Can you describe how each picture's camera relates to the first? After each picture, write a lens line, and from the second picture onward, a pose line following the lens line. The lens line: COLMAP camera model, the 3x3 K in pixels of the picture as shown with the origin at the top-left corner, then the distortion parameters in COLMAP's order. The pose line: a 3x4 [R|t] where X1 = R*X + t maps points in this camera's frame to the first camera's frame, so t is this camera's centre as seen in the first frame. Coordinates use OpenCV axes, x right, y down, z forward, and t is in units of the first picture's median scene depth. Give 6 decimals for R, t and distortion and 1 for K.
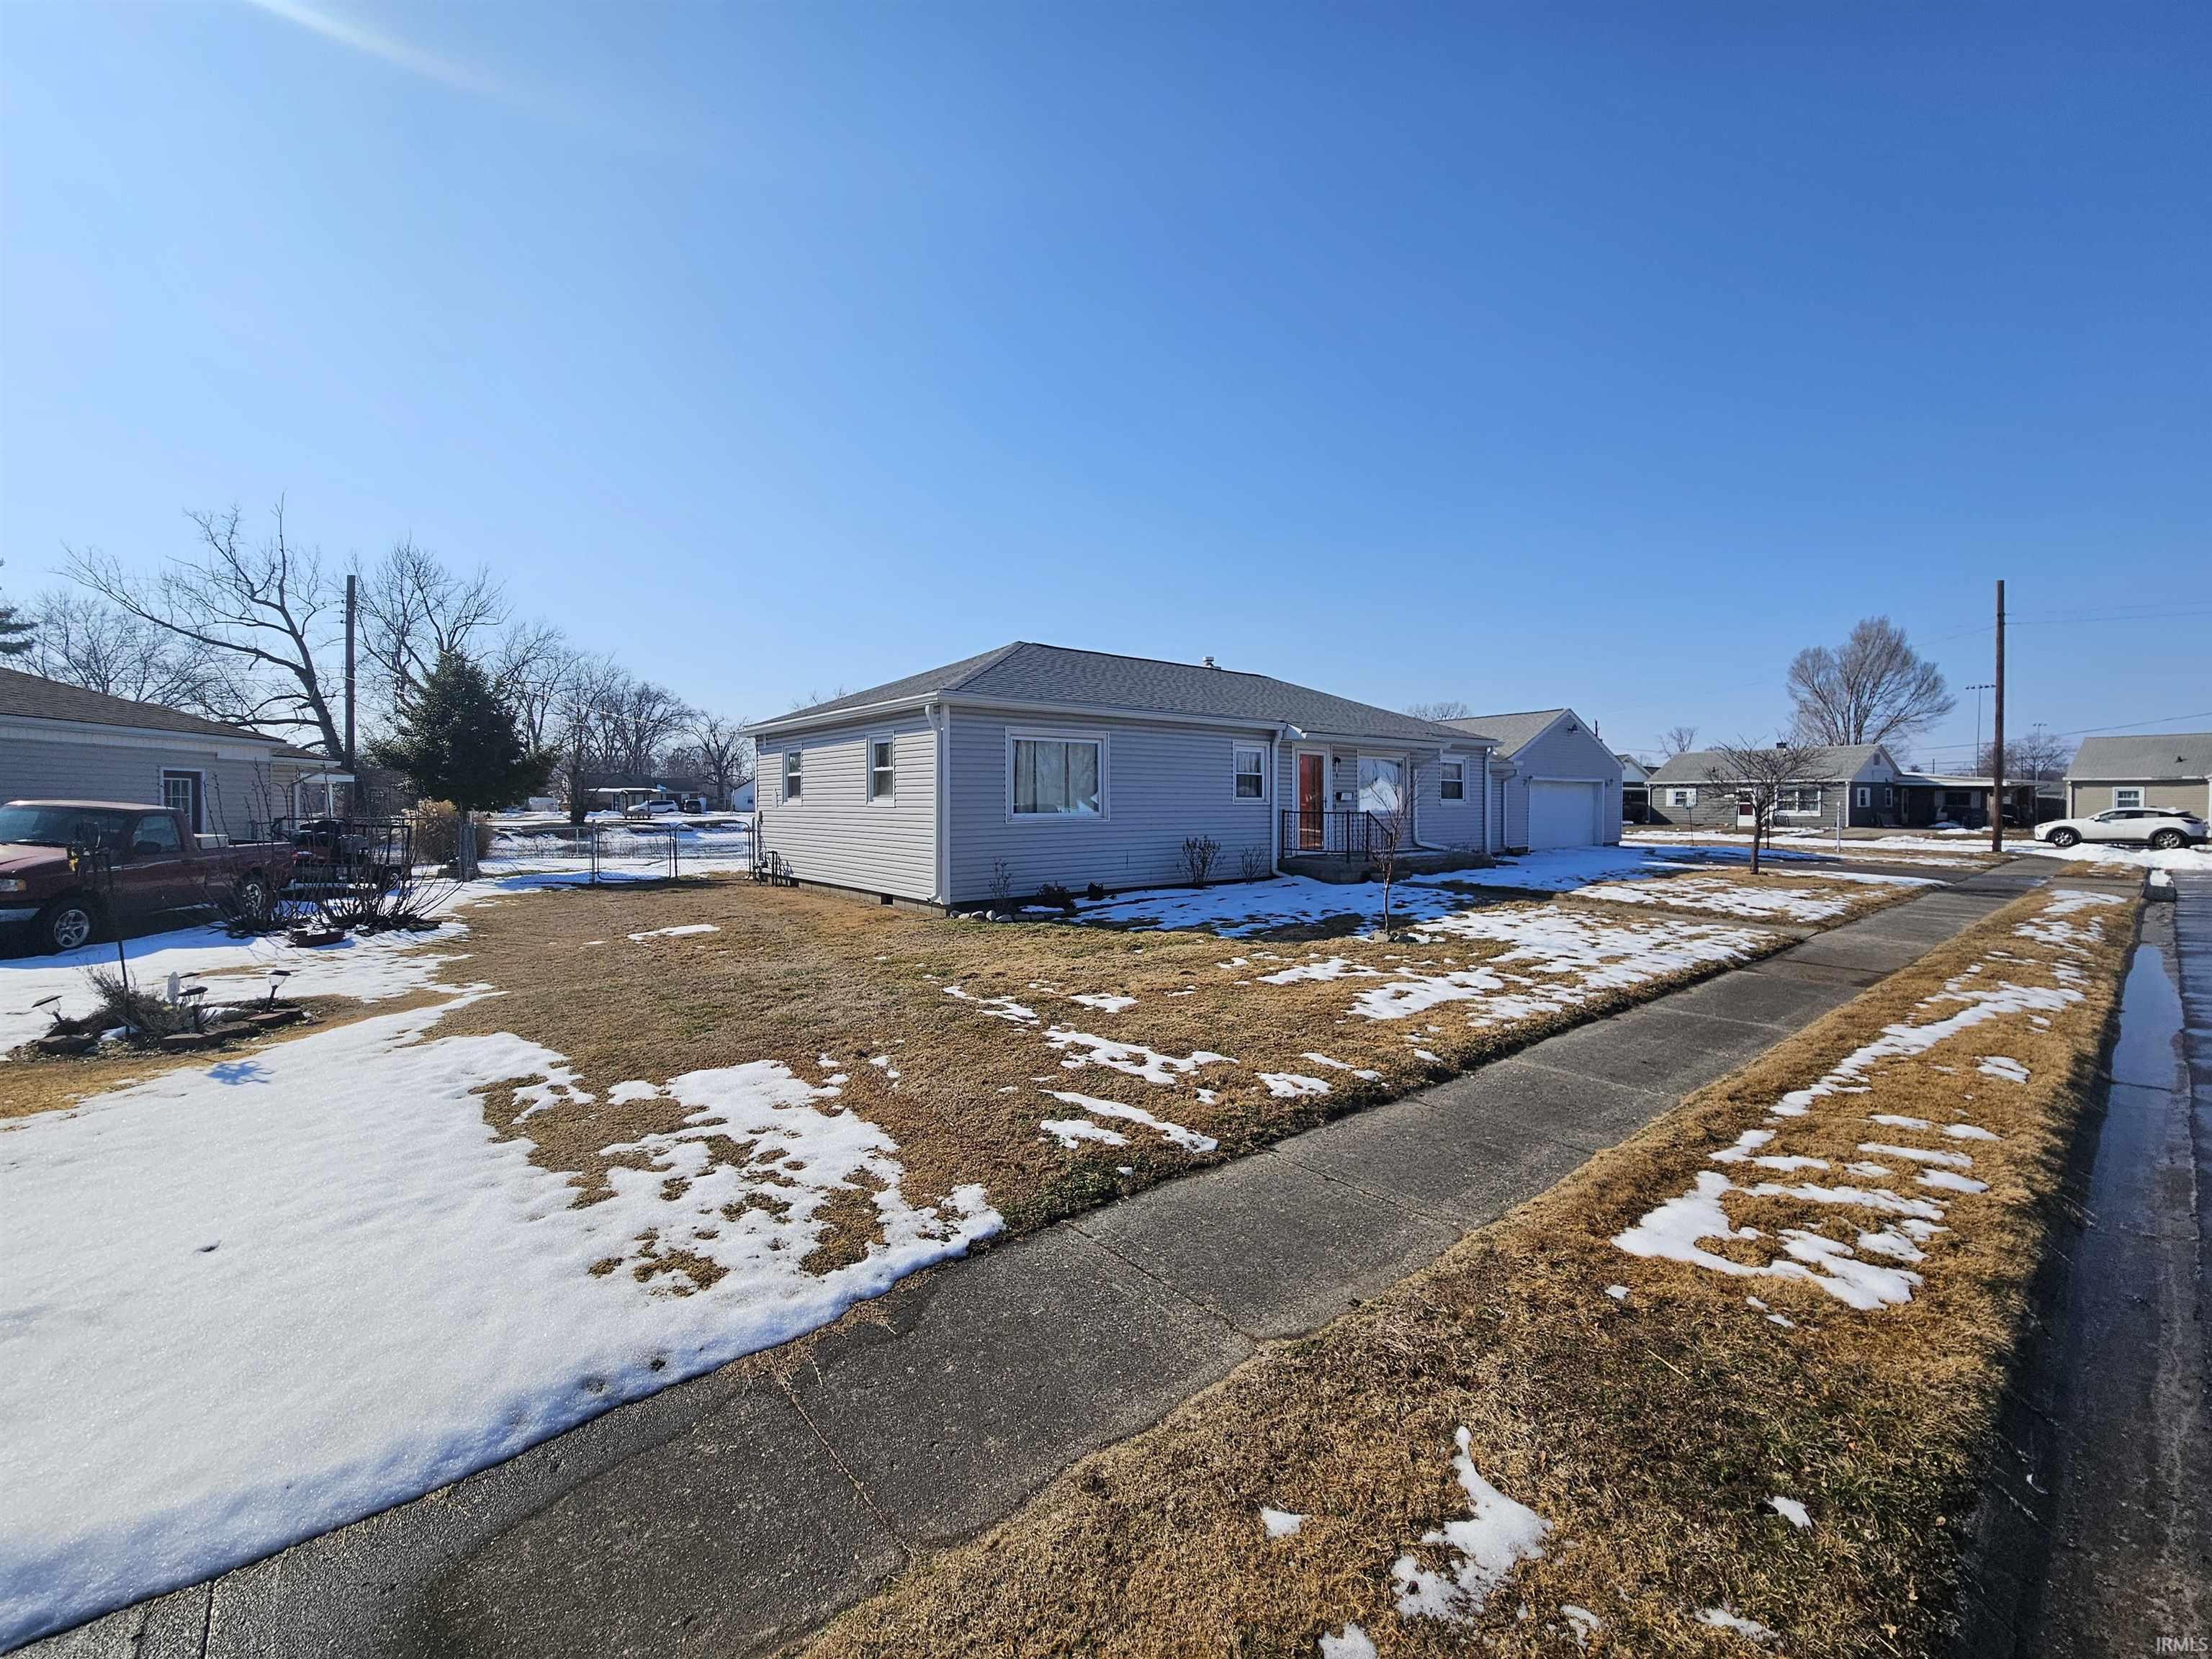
lens RADIAL K [[912.2, 0, 1102.9], [0, 912.2, 810.9], [0, 0, 1]] dist [0.000490, 0.000839]
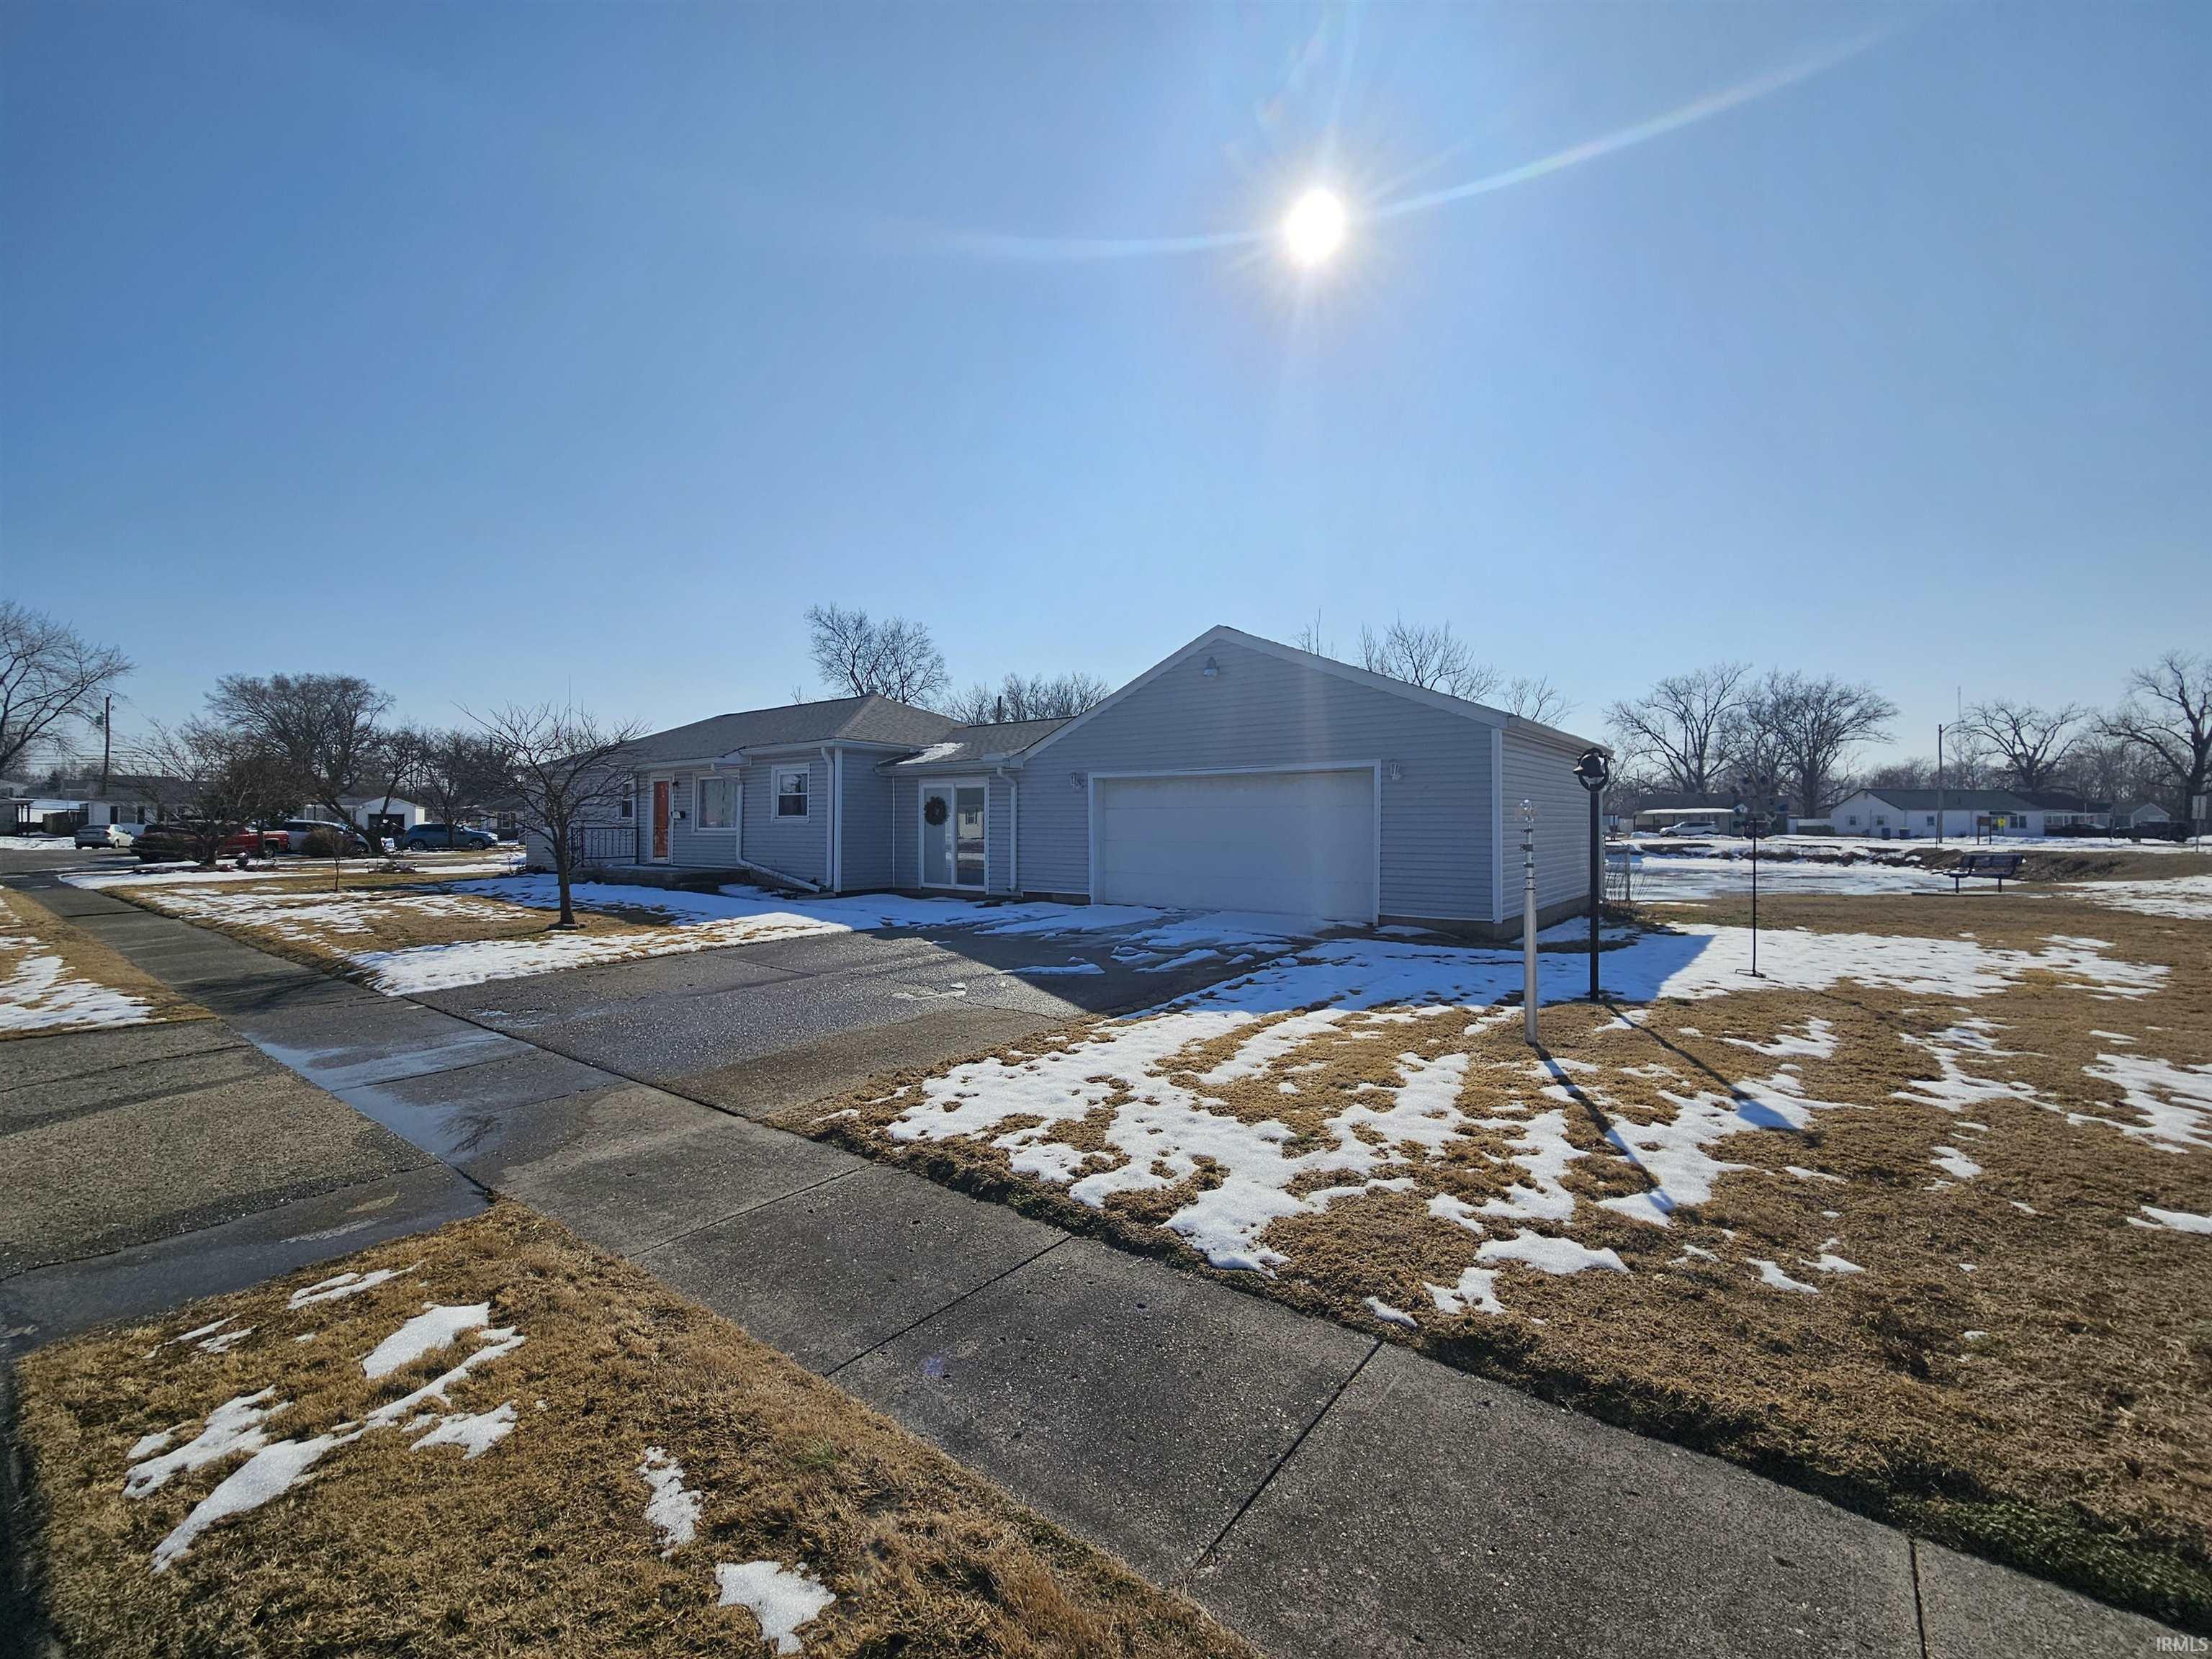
lens RADIAL K [[912.2, 0, 1102.8], [0, 912.2, 826.0], [0, 0, 1]] dist [0.000490, 0.000839]
pose [[0.228701, 0.007439, -0.973468, 1.325137], [-0.013127, 0.999903, 0.004557, -0.011884], [0.973408, 0.011737, 0.228776, 1.100005]]
